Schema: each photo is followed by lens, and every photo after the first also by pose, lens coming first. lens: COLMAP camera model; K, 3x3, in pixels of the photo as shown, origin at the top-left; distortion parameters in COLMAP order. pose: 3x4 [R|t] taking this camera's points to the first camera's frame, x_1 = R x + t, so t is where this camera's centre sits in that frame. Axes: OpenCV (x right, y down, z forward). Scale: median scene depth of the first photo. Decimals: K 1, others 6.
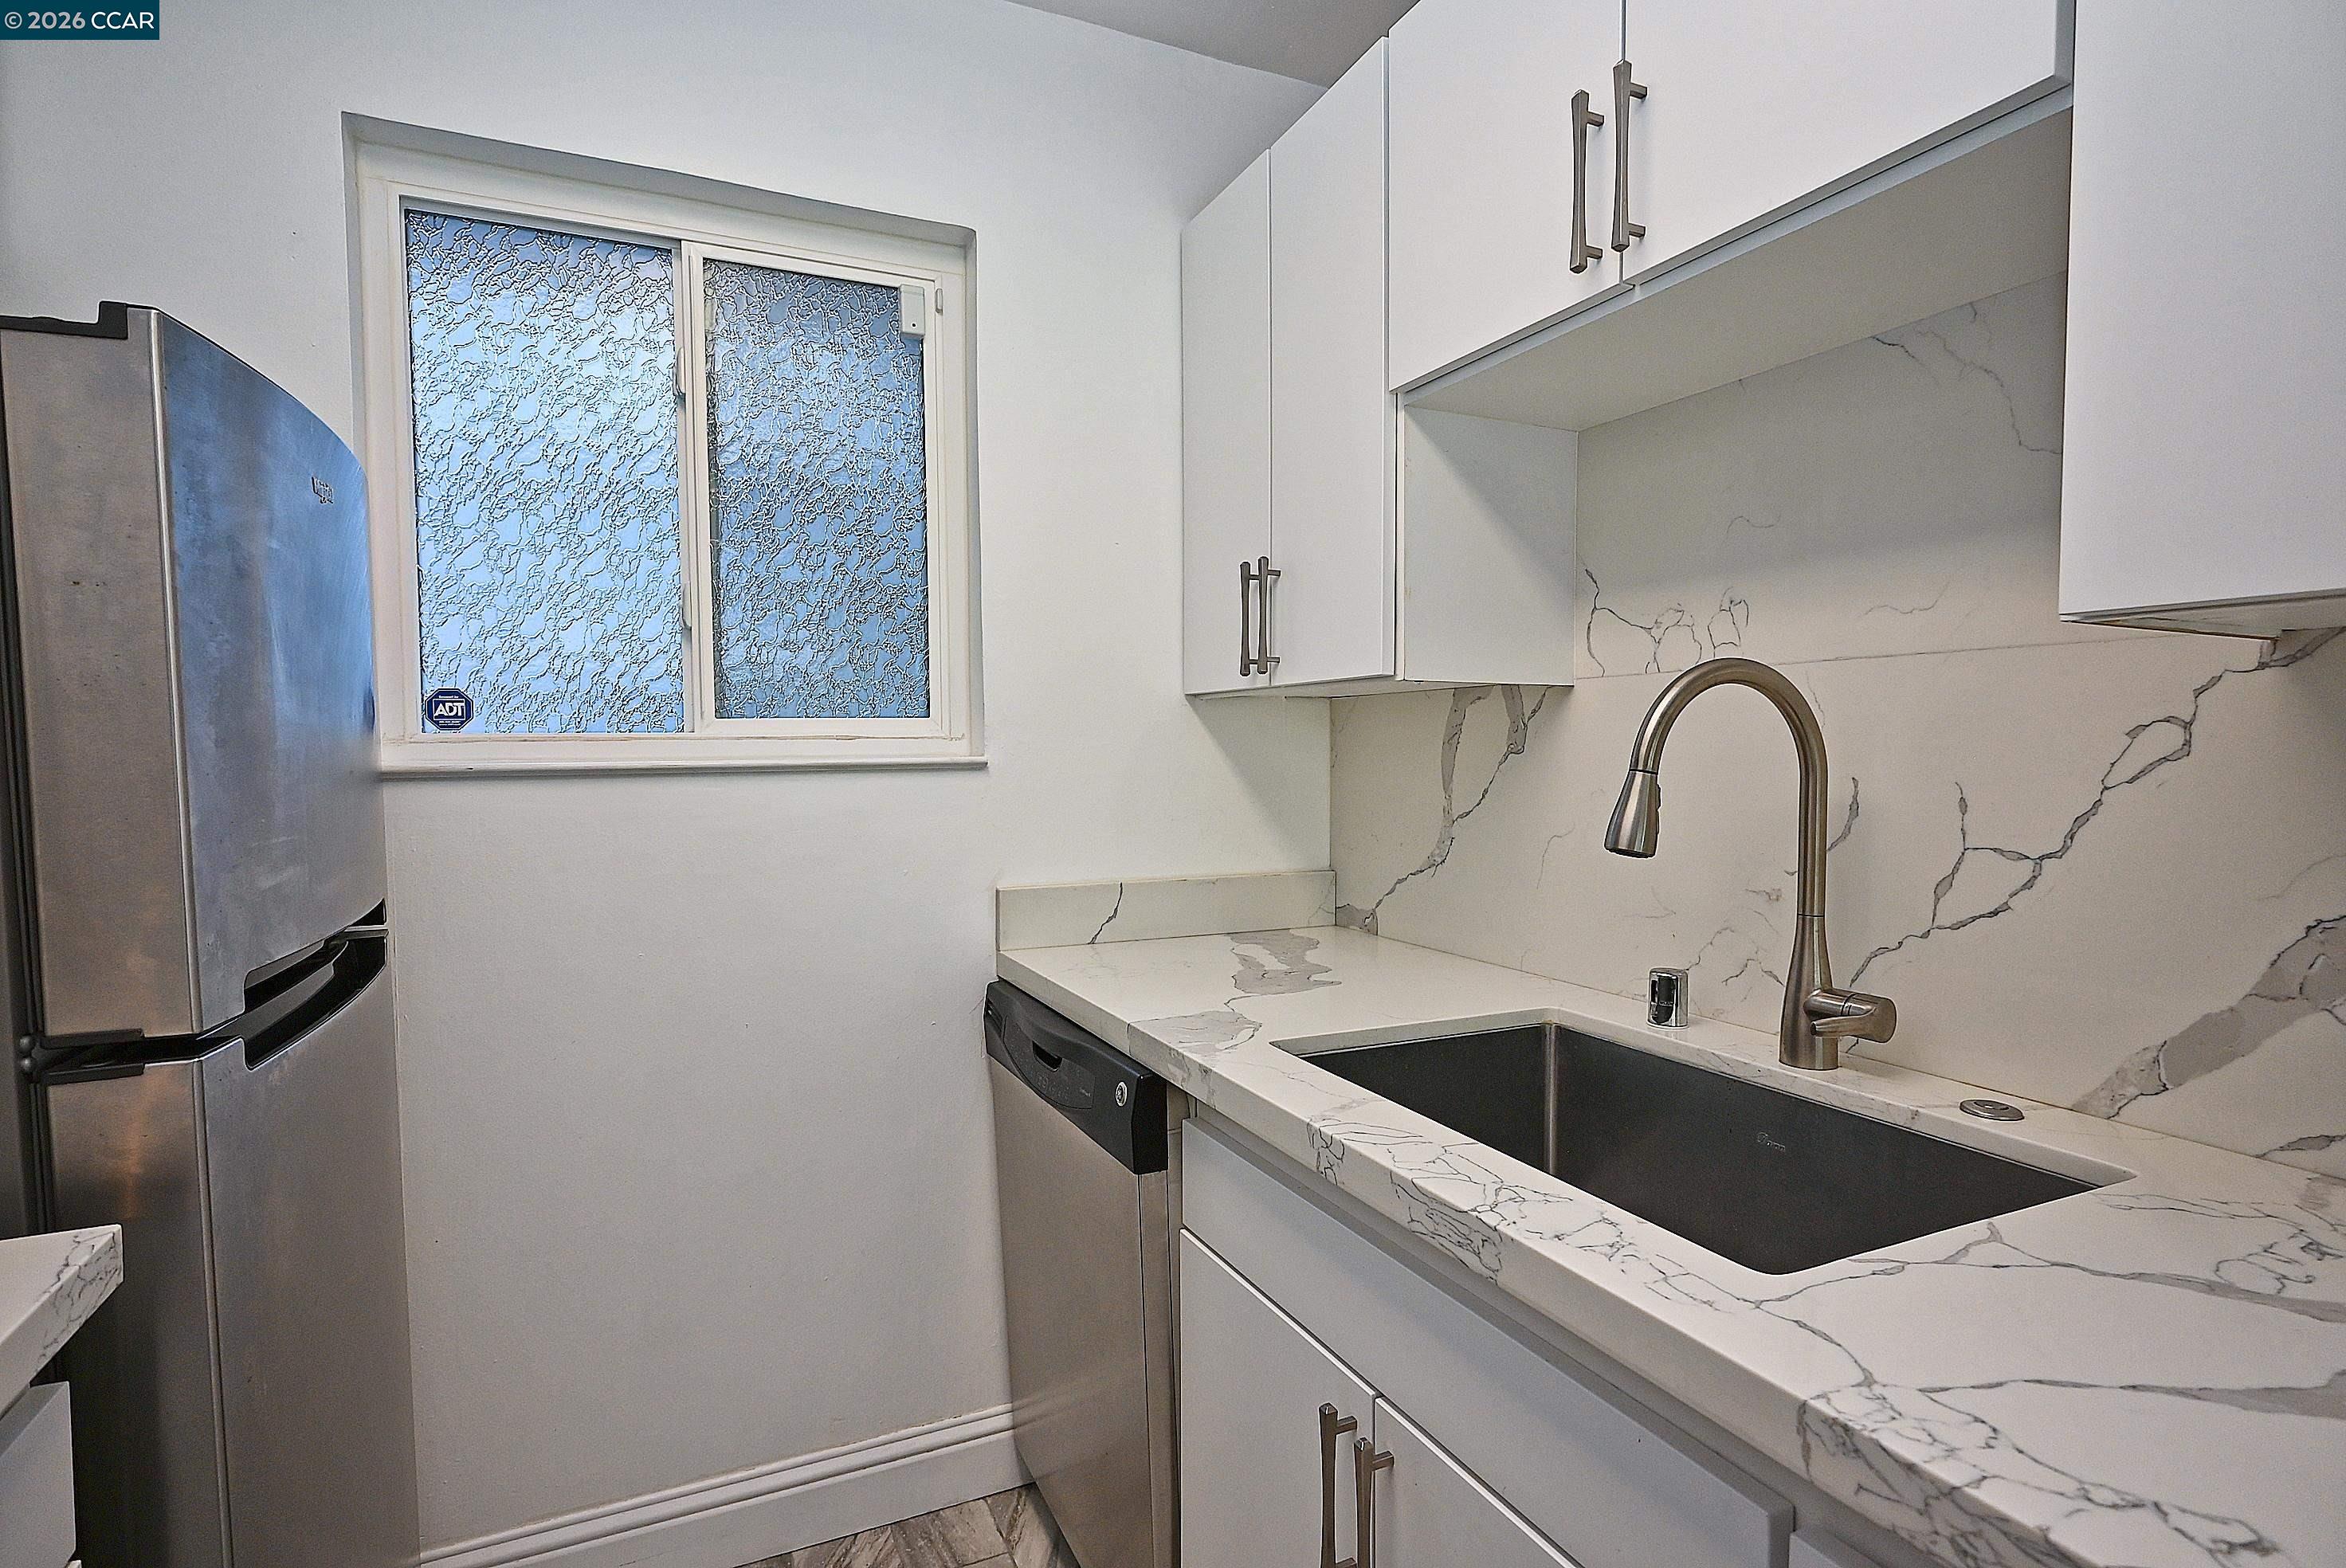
lens RADIAL K [[1152.6, 0, 1163.6], [0, 1152.6, 783.4], [0, 0, 1]] dist [-0.001222, 0.000614]
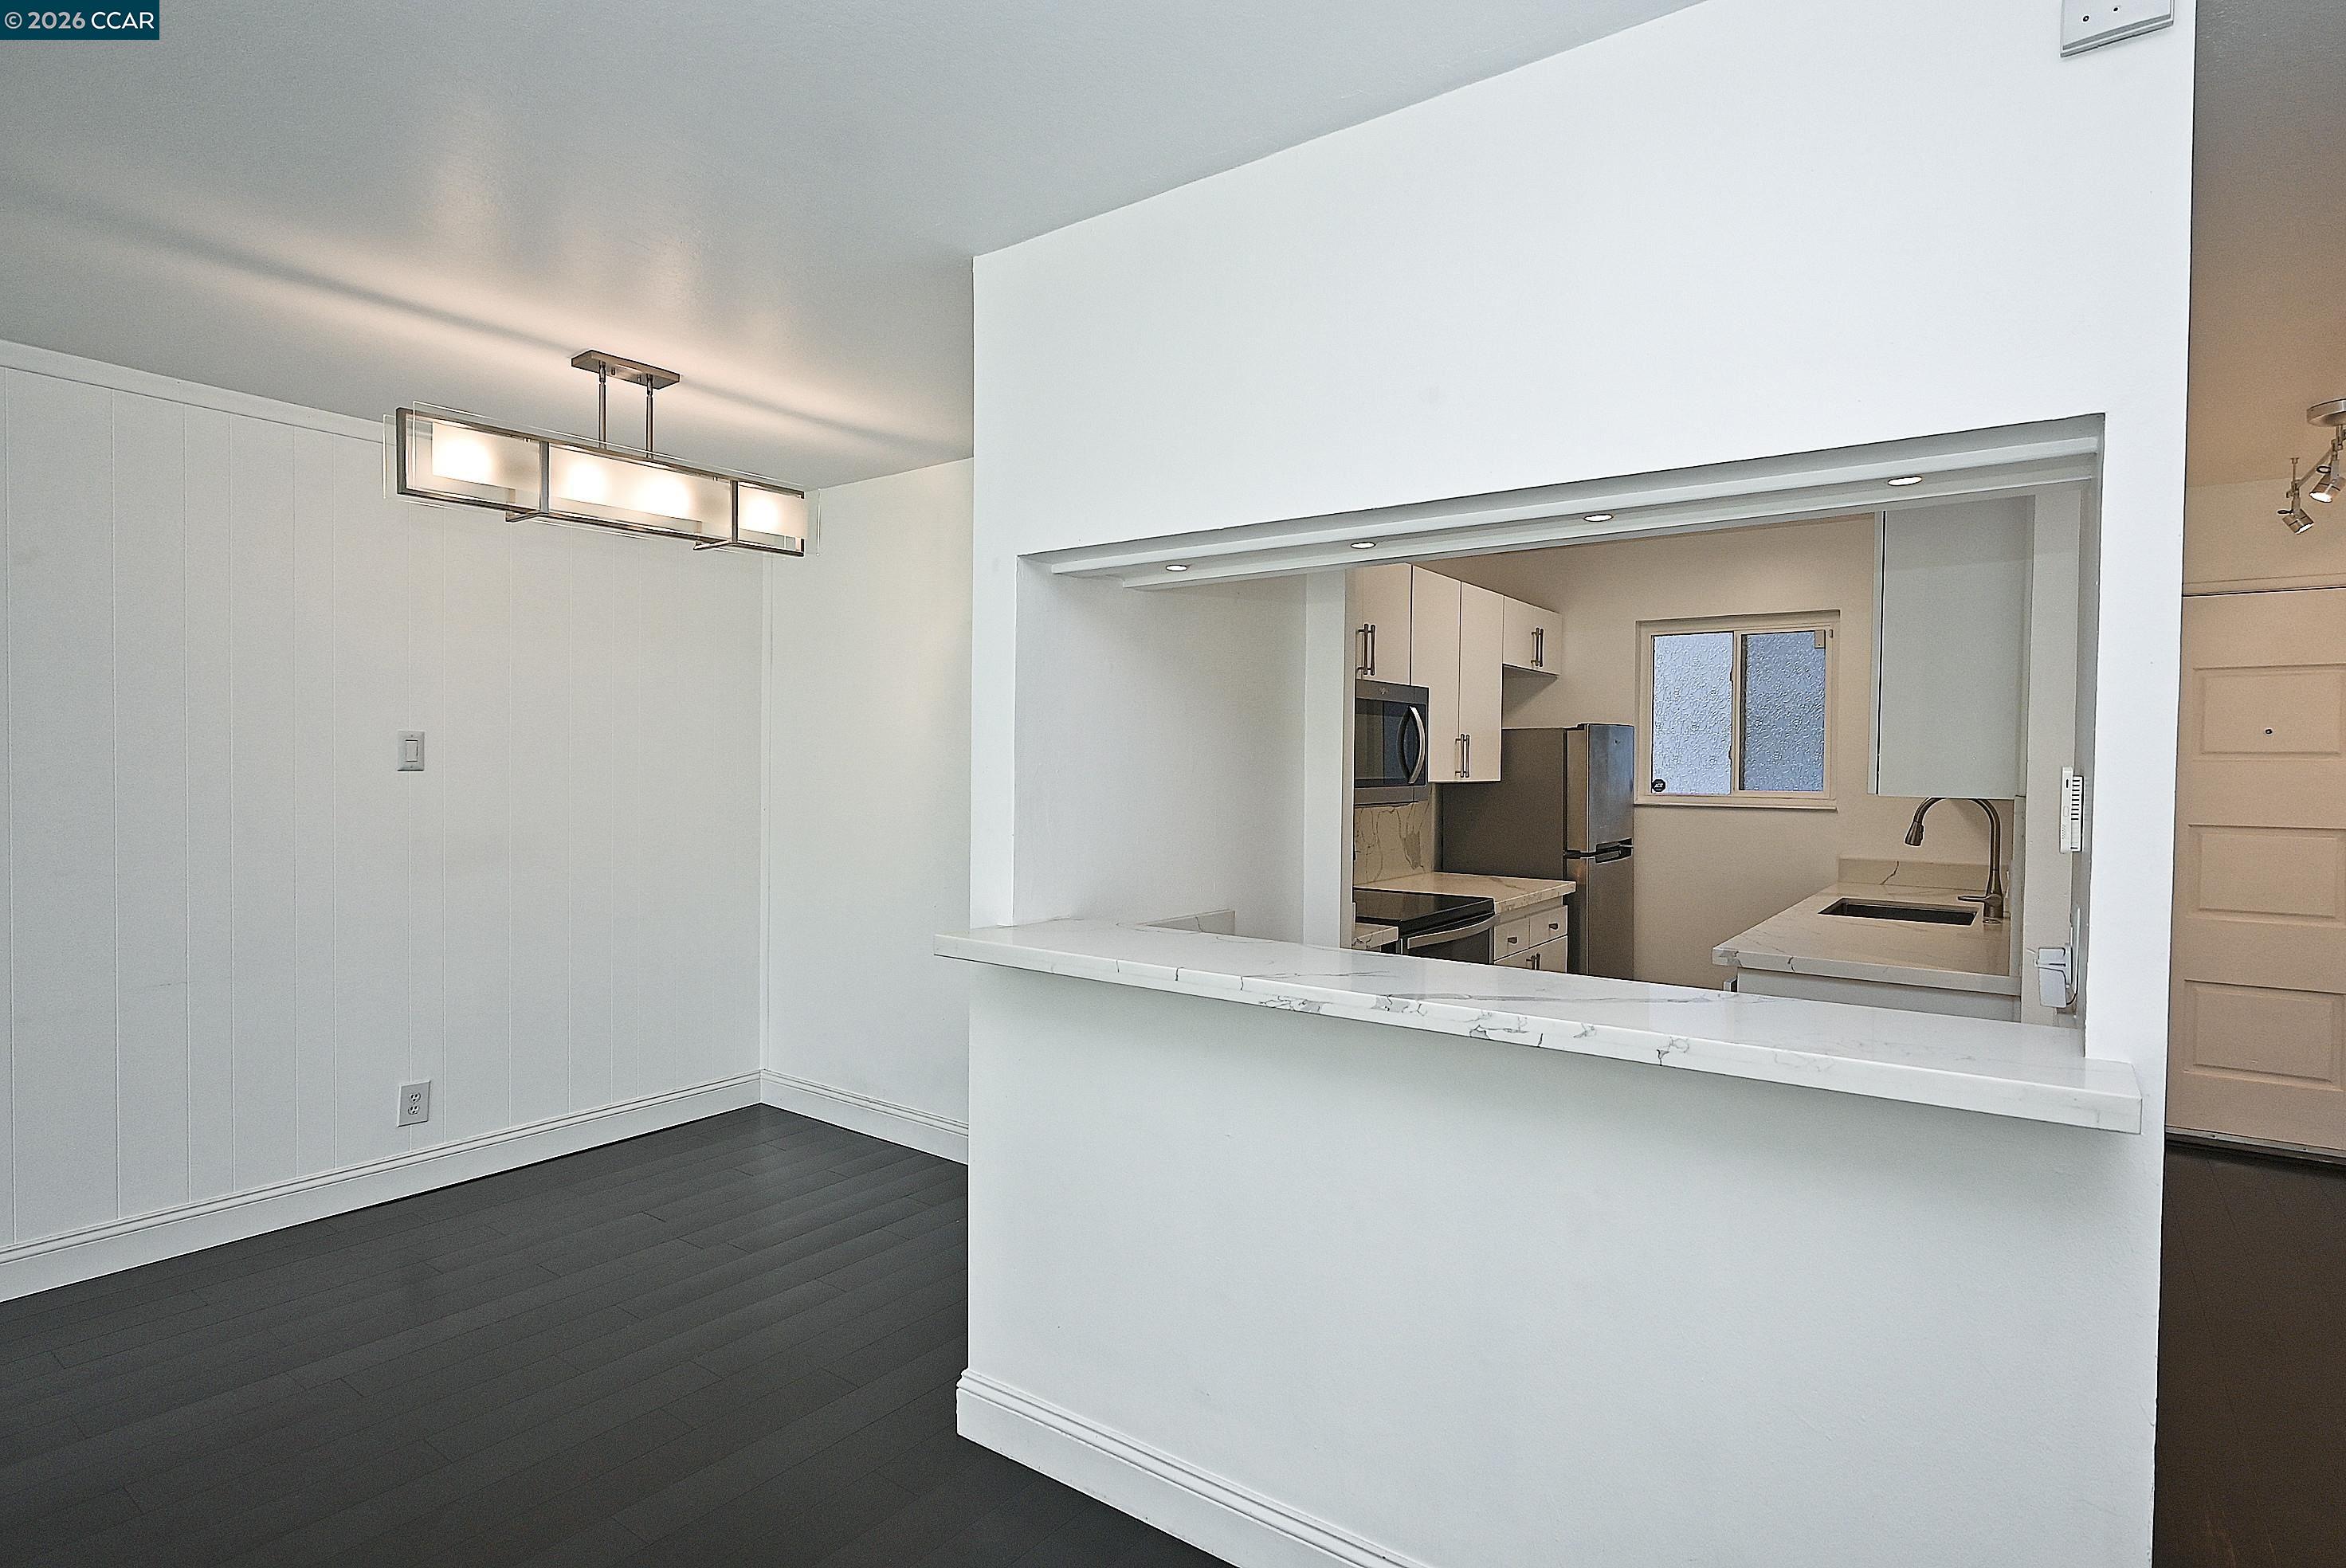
lens RADIAL K [[1169.0, 0, 1173.0], [0, 1169.0, 784.0], [0, 0, 1]] dist [-0.002870, -0.000272]
pose [[0.482039, 0.028457, -0.875688, 1.716960], [-0.042638, 0.999050, 0.008995, -0.042065], [0.875112, 0.033001, 0.482794, -1.916151]]
